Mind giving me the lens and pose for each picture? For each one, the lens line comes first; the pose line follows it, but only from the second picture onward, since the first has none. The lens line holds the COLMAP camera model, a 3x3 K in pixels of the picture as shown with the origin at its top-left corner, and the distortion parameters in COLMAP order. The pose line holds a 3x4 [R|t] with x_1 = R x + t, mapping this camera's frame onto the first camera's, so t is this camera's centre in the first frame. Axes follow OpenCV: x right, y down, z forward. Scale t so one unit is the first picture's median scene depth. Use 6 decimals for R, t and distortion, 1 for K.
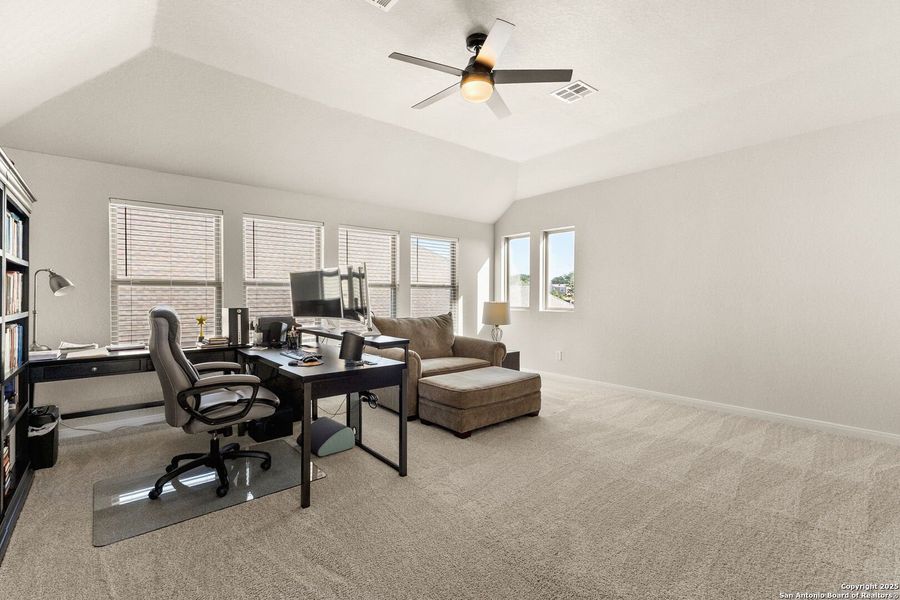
lens RADIAL K [[412.7, 0, 449.4], [0, 412.7, 299.6], [0, 0, 1]] dist [-0.001840, 0.000306]
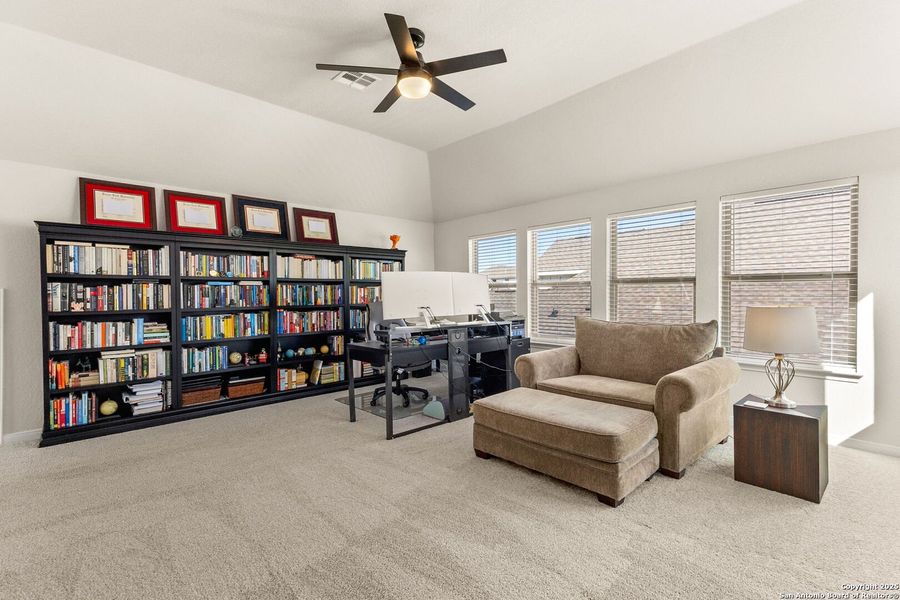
lens RADIAL K [[412.7, 0, 449.5], [0, 412.7, 296.3], [0, 0, 1]] dist [-0.001840, 0.000306]
pose [[0.076076, 0.007876, -0.997071, 0.405899], [-0.000507, 0.999969, 0.007860, -0.007672], [0.997102, -0.000092, 0.076078, 0.387742]]
